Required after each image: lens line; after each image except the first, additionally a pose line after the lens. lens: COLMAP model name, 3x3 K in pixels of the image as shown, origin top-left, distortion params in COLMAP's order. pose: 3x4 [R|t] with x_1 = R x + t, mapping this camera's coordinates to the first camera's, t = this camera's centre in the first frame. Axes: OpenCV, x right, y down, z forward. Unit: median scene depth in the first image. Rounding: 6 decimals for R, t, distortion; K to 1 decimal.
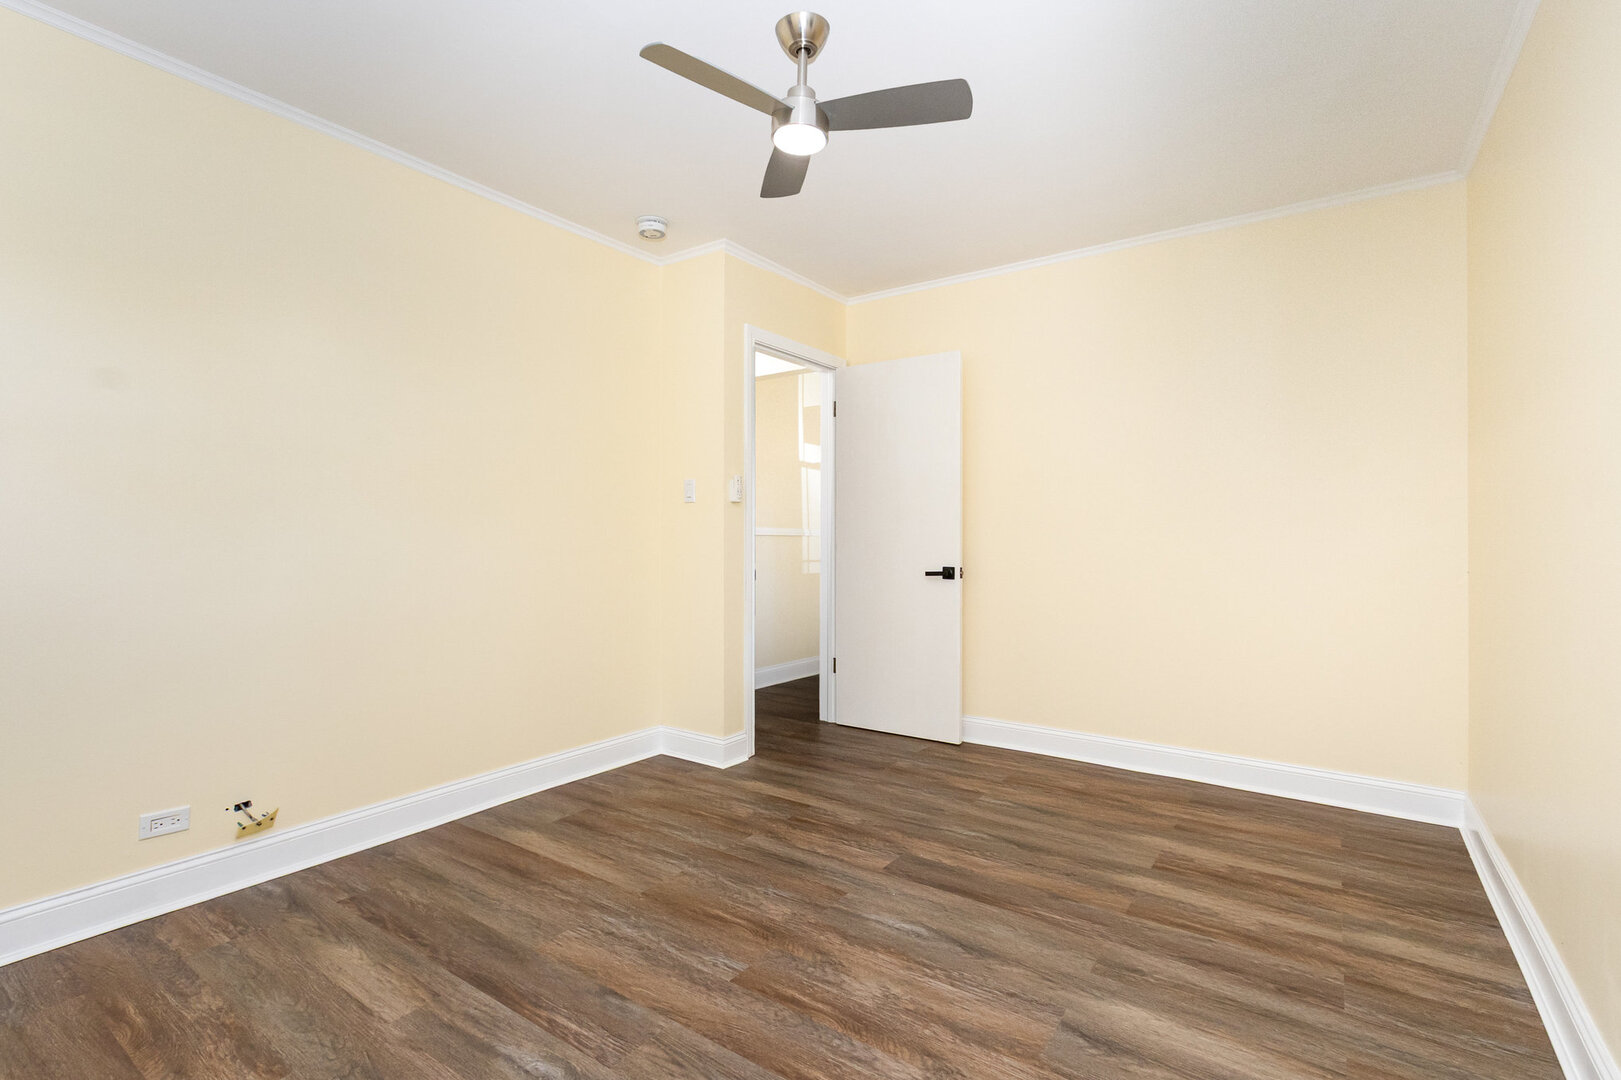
lens RADIAL K [[738.2, 0, 811.6], [0, 738.2, 538.9], [0, 0, 1]] dist [0.004191, 0.000470]
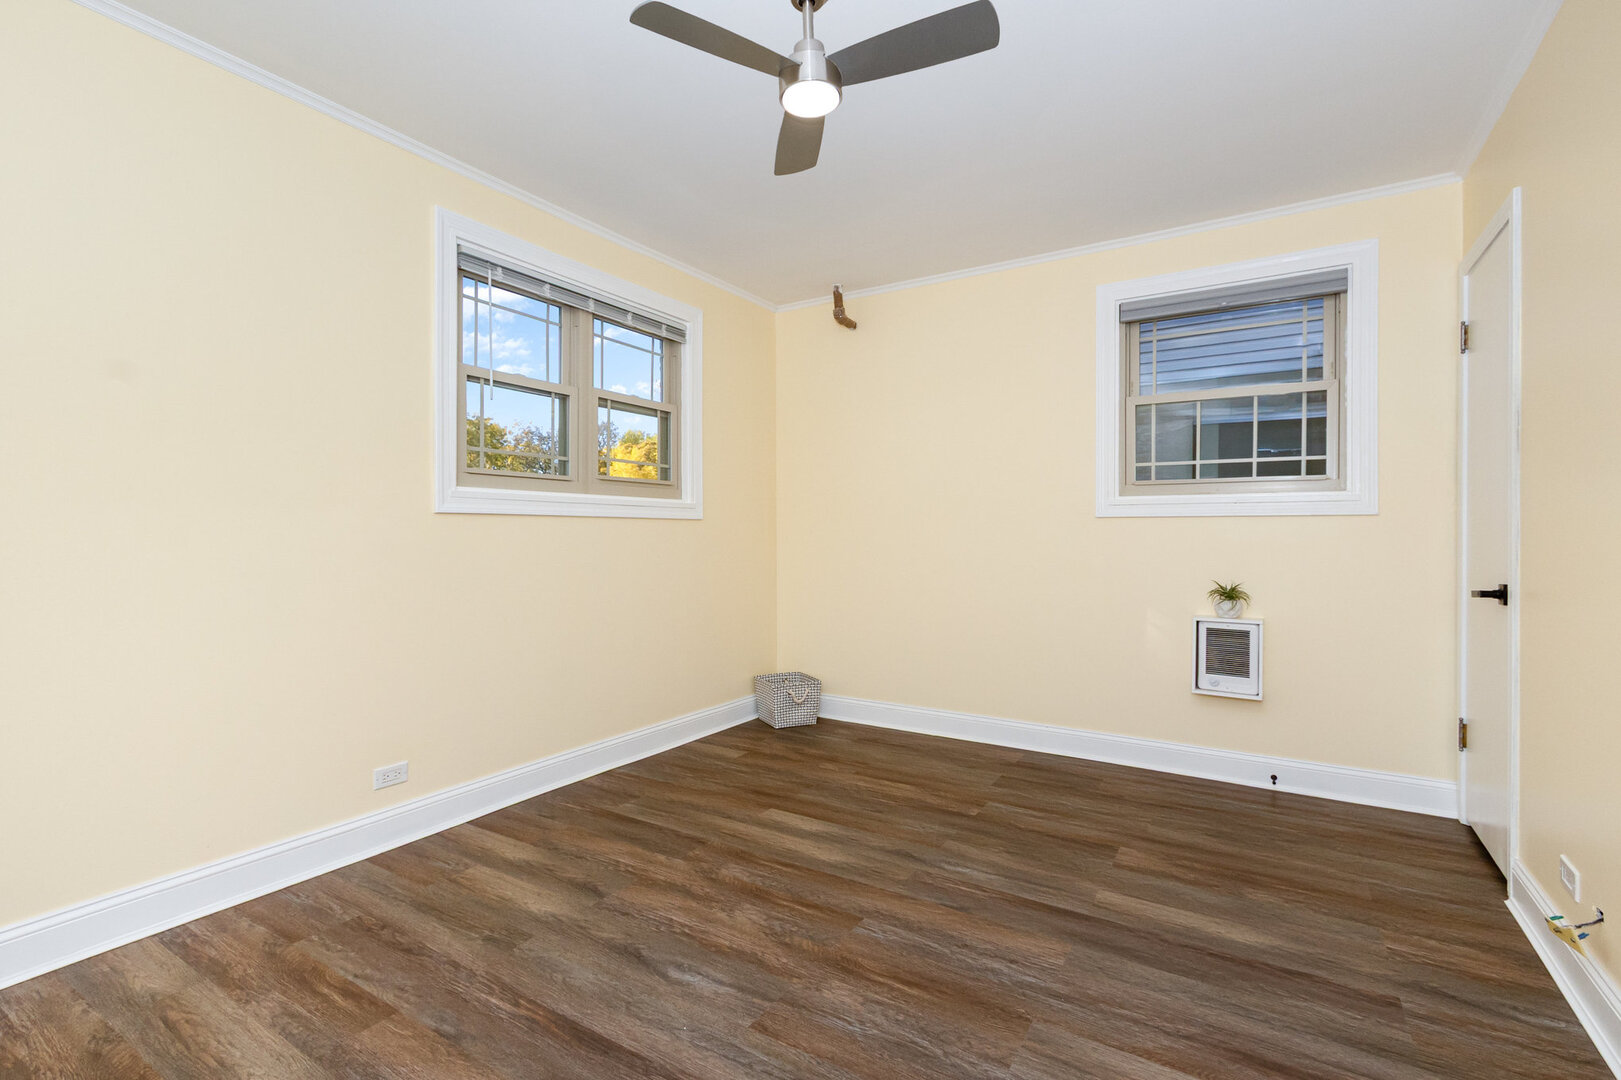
lens RADIAL K [[738.2, 0, 810.7], [0, 738.2, 537.4], [0, 0, 1]] dist [0.004191, 0.000470]
pose [[-0.998520, -0.003552, -0.054266, 0.034473], [-0.003846, 0.999978, 0.005320, -0.002757], [0.054246, 0.005520, -0.998512, 1.988974]]
